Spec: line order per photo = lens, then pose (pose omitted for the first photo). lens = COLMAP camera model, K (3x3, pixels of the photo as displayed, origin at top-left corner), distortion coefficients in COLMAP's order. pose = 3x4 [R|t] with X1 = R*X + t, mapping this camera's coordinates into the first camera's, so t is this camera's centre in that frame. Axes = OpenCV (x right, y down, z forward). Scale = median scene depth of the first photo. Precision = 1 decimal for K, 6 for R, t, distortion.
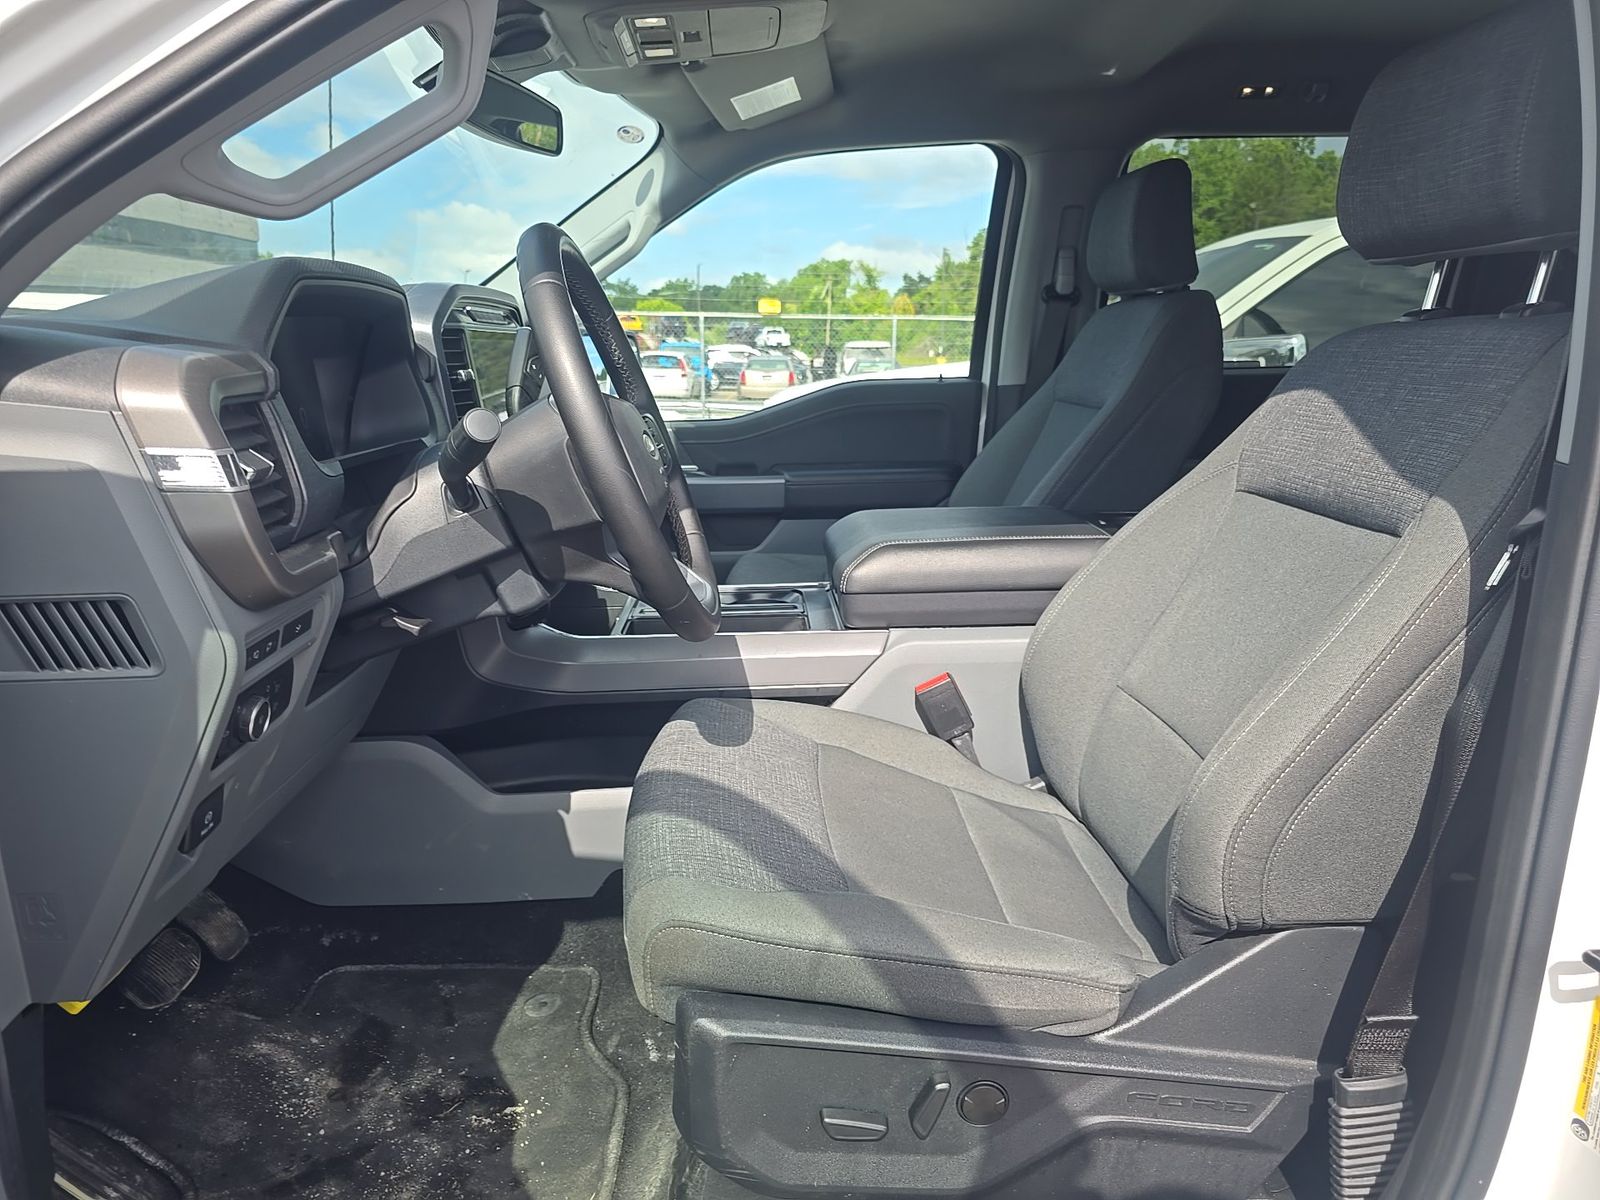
lens RADIAL K [[1100.1, 0, 789.6], [0, 1100.1, 607.1], [0, 0, 1]] dist [0.067061, -0.051578]
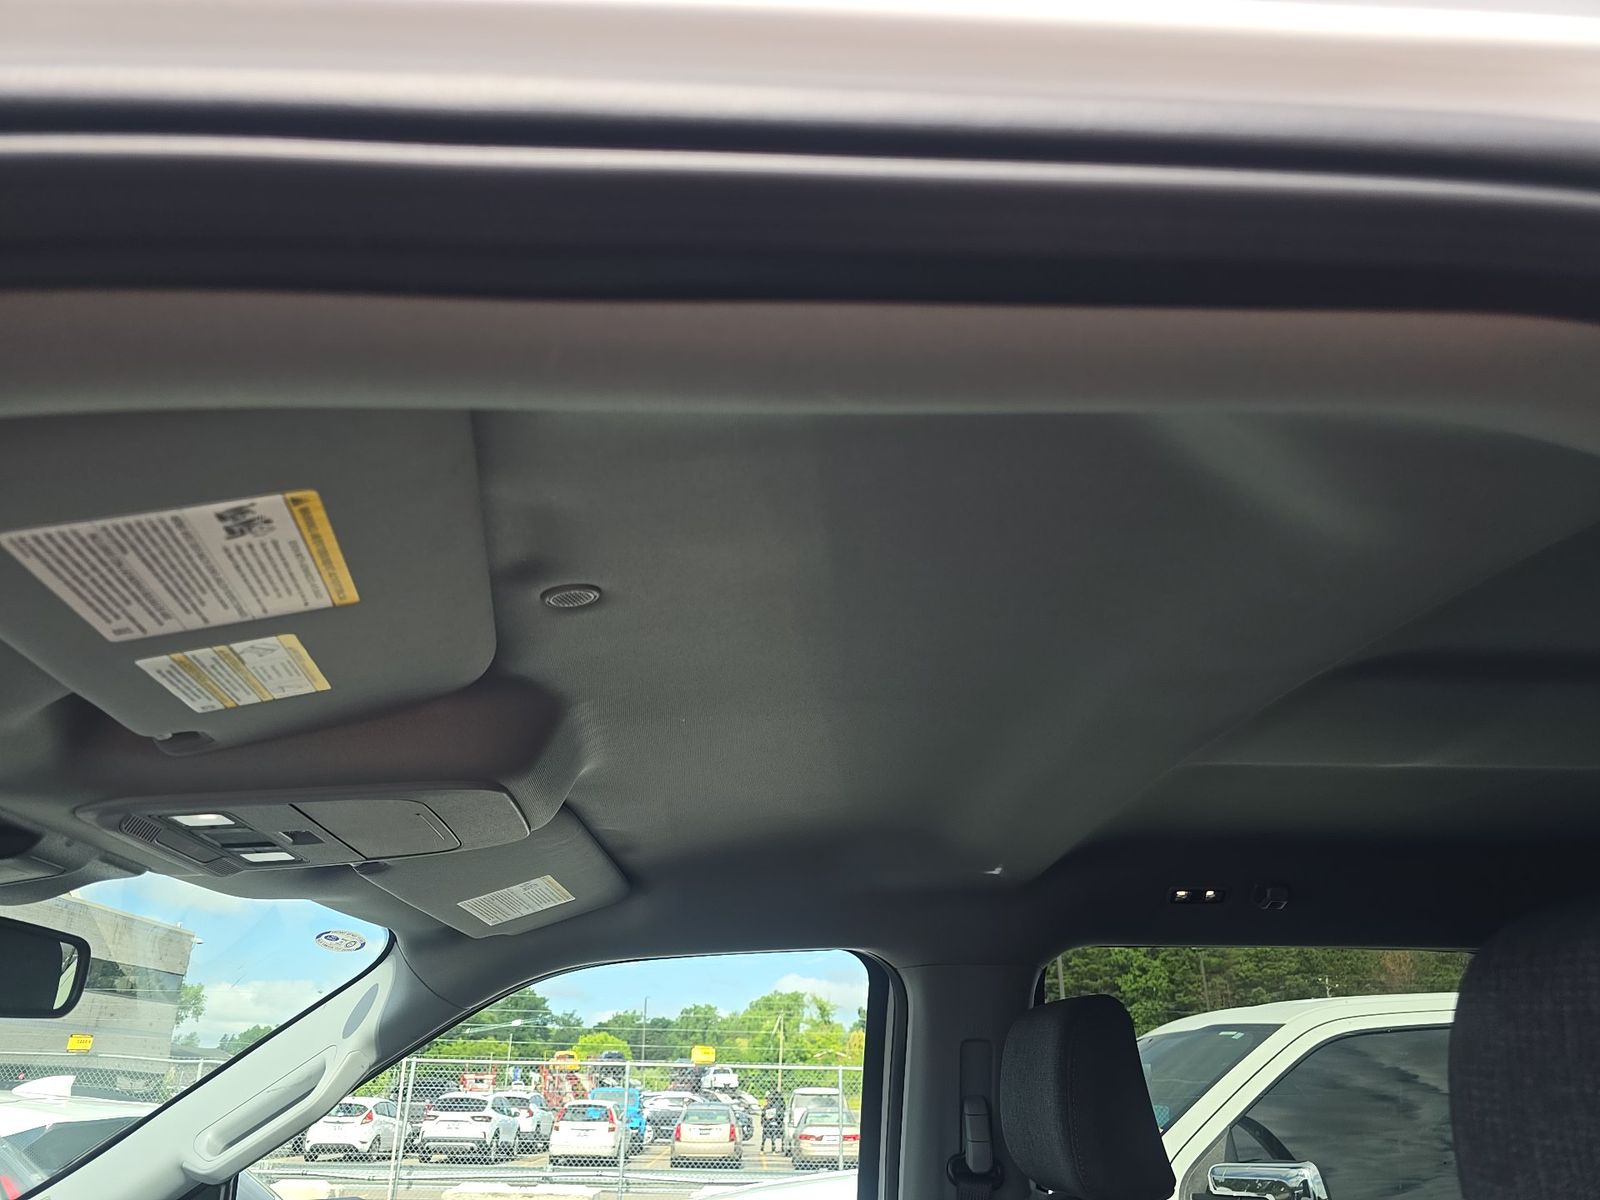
lens RADIAL K [[1100.1, 0, 789.6], [0, 1100.1, 607.1], [0, 0, 1]] dist [0.067061, -0.051578]
pose [[0.999263, 0.018821, 0.033455, 0.060620], [0.004742, 0.804349, -0.594138, -0.090941], [-0.038092, 0.593858, 0.803667, 0.153319]]
